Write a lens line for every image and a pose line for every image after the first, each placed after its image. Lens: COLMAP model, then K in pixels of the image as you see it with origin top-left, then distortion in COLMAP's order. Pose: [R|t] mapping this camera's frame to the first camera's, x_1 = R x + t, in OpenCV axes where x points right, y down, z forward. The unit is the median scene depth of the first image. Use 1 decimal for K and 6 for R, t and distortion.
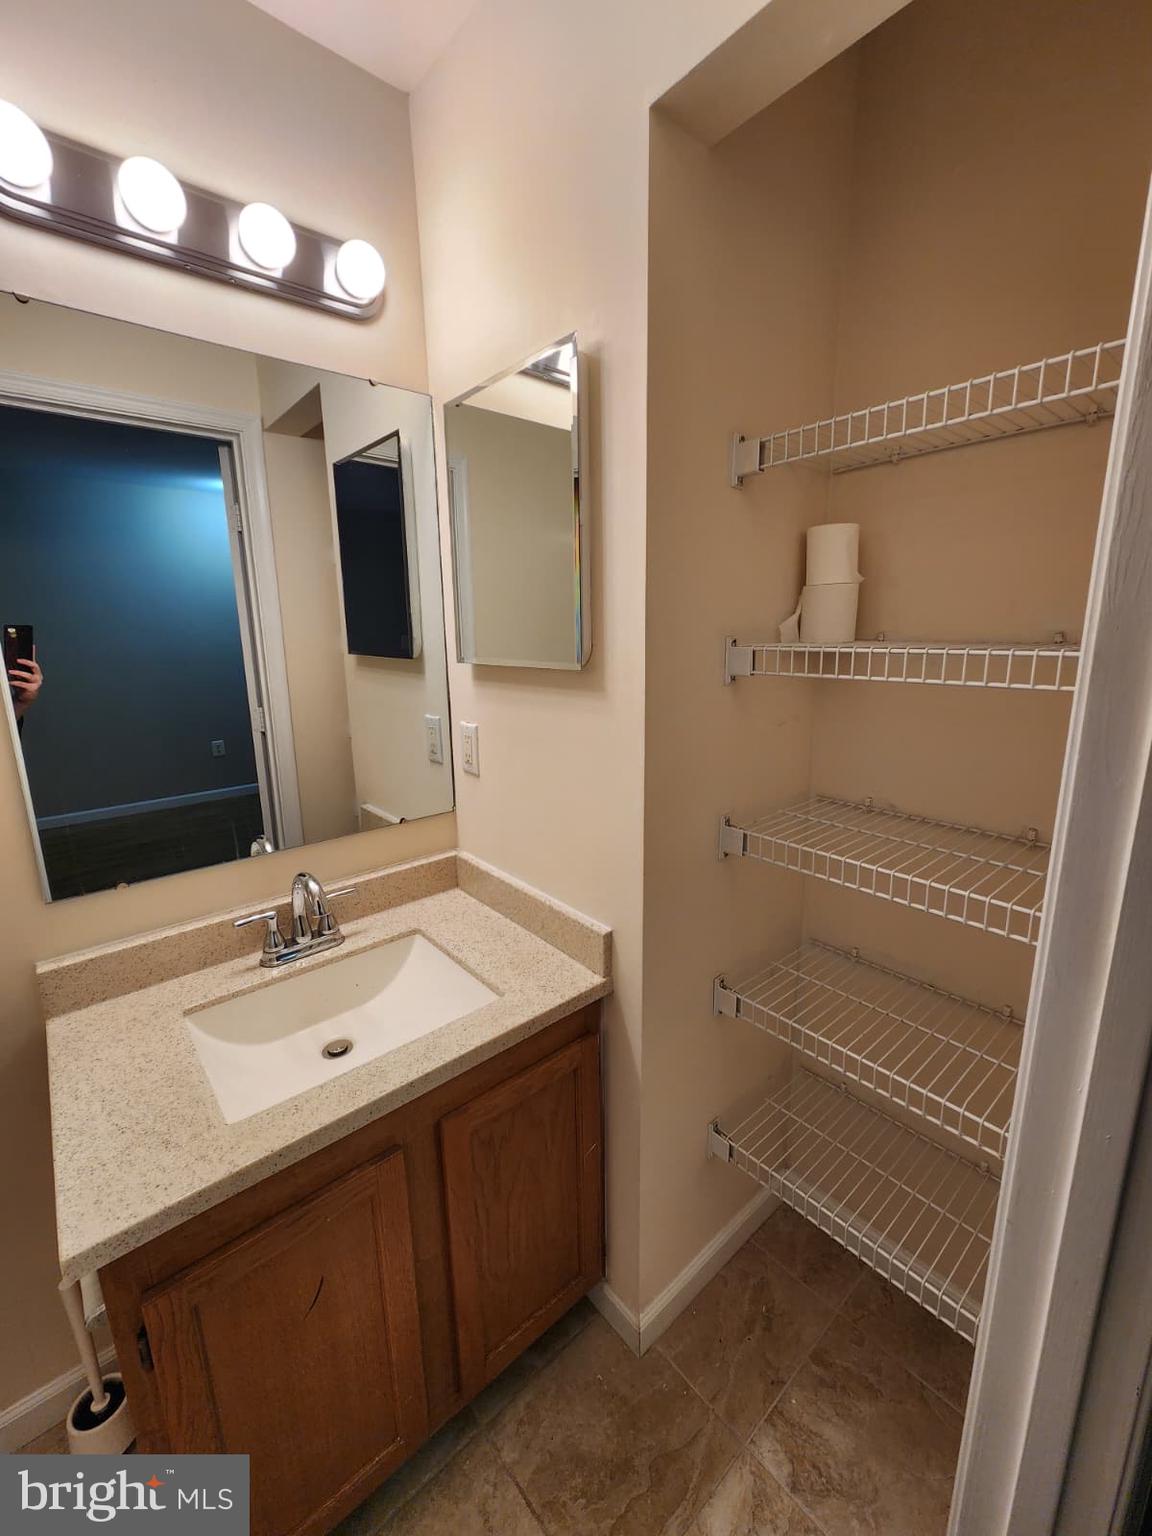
lens RADIAL K [[629.8, 0, 578.3], [0, 629.8, 759.9], [0, 0, 1]] dist [0.001557, -0.000128]
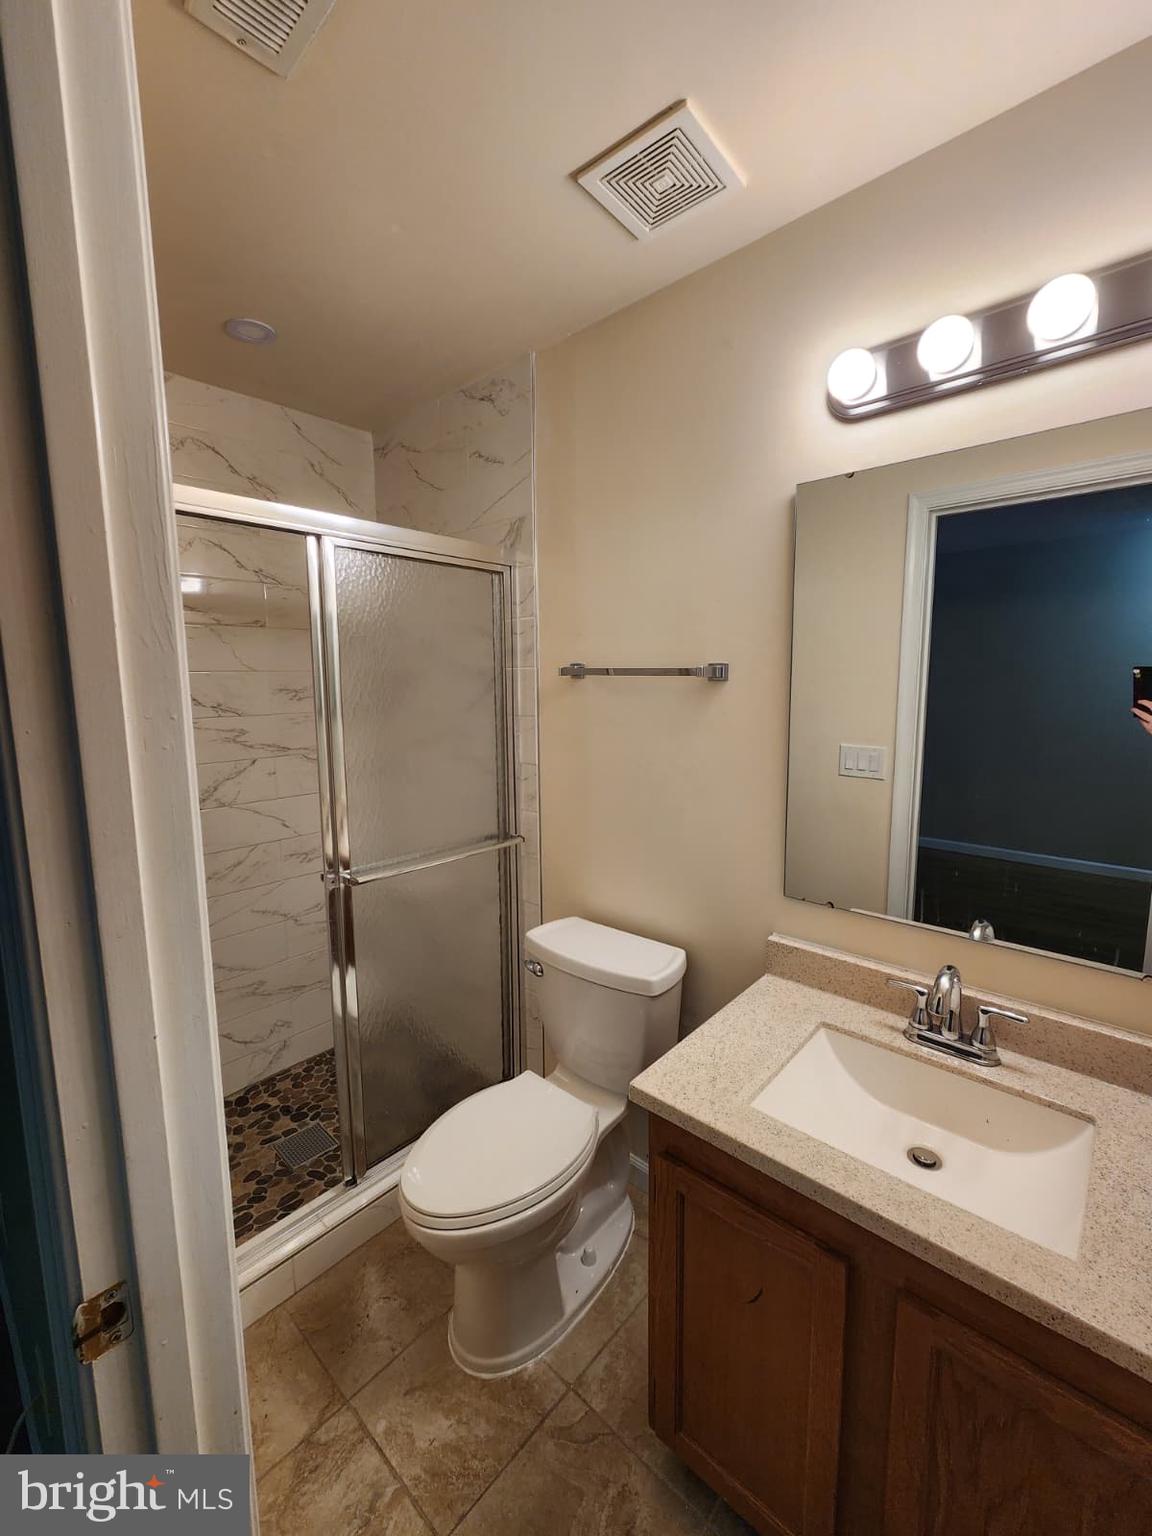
lens RADIAL K [[629.8, 0, 575.6], [0, 629.8, 756.6], [0, 0, 1]] dist [0.001557, -0.000128]
pose [[0.125744, 0.137001, -0.982558, 0.391820], [-0.205185, 0.972595, 0.109353, -0.118085], [0.970612, 0.187856, 0.150408, 0.245899]]
